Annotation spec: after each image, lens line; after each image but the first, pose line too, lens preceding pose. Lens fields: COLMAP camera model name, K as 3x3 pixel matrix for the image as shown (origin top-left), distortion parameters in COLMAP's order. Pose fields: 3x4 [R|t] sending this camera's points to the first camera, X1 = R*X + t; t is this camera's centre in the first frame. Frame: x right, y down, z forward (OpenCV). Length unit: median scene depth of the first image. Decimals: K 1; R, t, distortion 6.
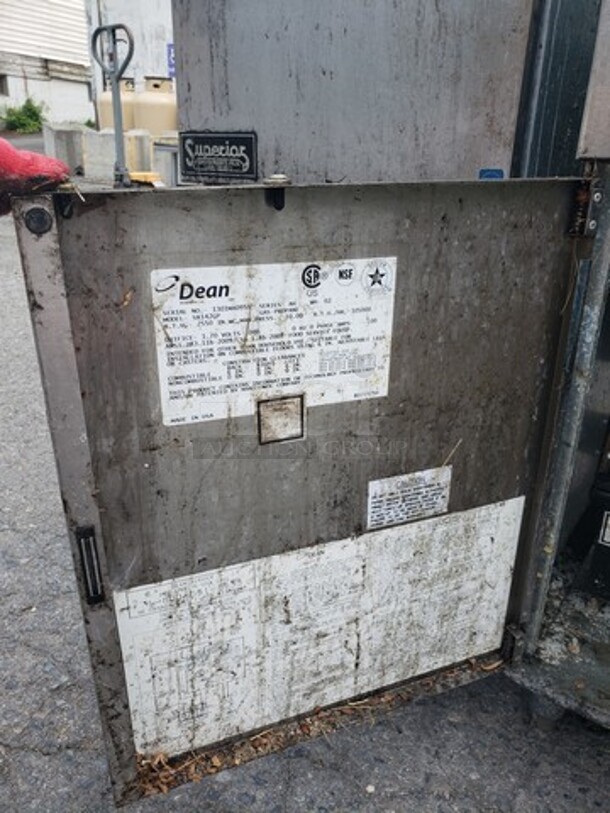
lens RADIAL K [[642.2, 0, 314.8], [0, 642.2, 418.0], [0, 0, 1]] dist [0.011472, 0.016085]
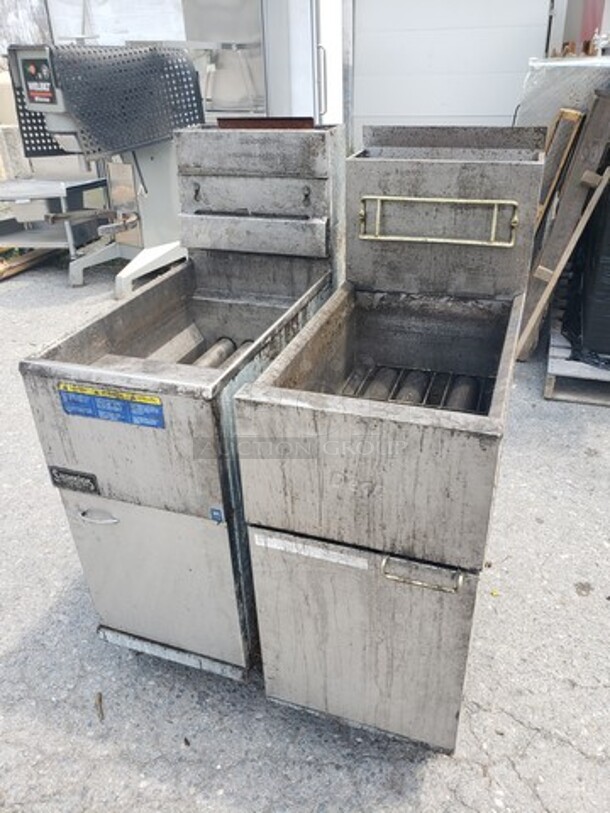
lens RADIAL K [[623.7, 0, 315.8], [0, 623.7, 432.6], [0, 0, 1]] dist [0.003651, 0.003582]
pose [[0.956757, -0.183927, 0.225361, 0.133207], [0.153540, 0.977327, 0.145797, -0.708902], [-0.247068, -0.104890, 0.963305, -0.875231]]
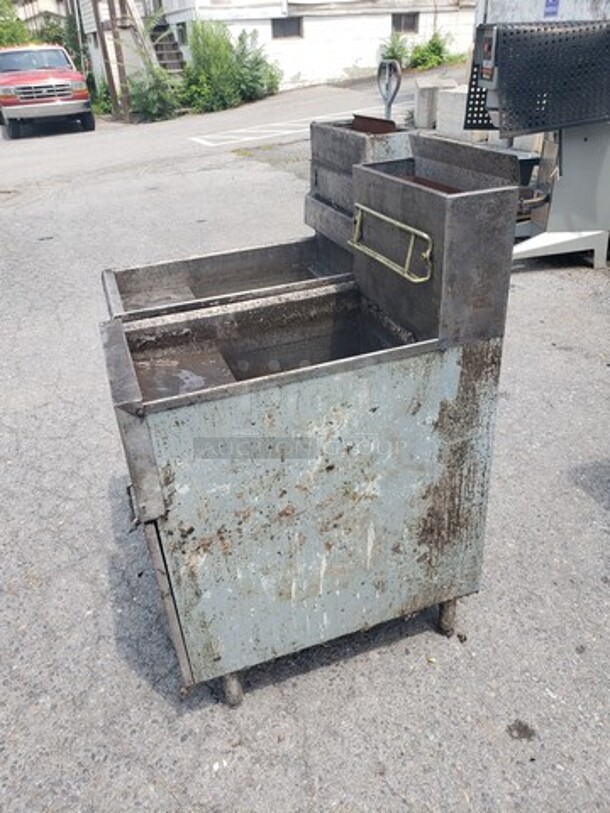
lens RADIAL K [[636.7, 0, 303.6], [0, 636.7, 431.4], [0, 0, 1]] dist [0.005924, 0.005570]
pose [[0.811795, 0.246553, -0.529341, 1.988569], [-0.168491, 0.966837, 0.191930, -0.775314], [0.559107, -0.066619, 0.826415, -0.809304]]
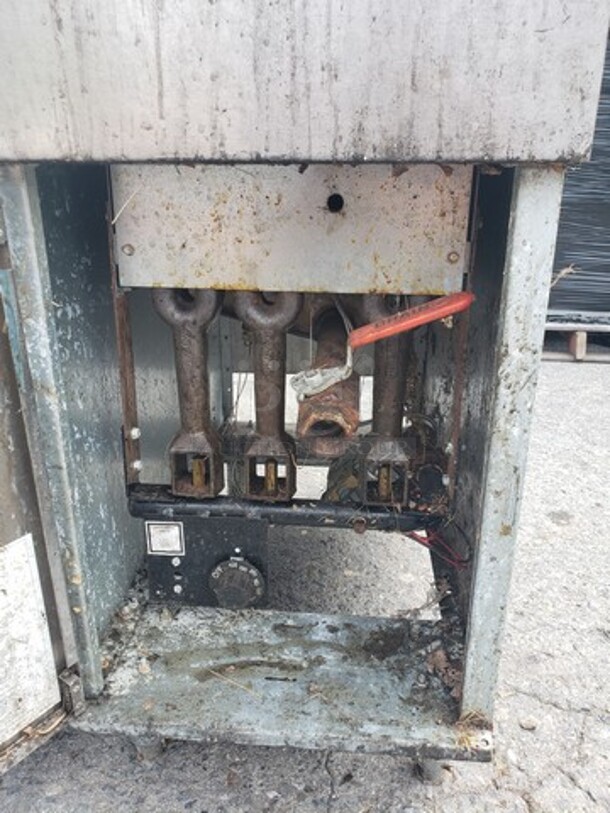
lens RADIAL K [[642.2, 0, 314.8], [0, 642.2, 418.0], [0, 0, 1]] dist [0.011472, 0.016085]
pose [[0.850601, -0.193860, 0.488769, 0.220022], [0.213373, 0.976838, 0.016111, 0.029201], [-0.480572, 0.090587, 0.872264, 0.001418]]
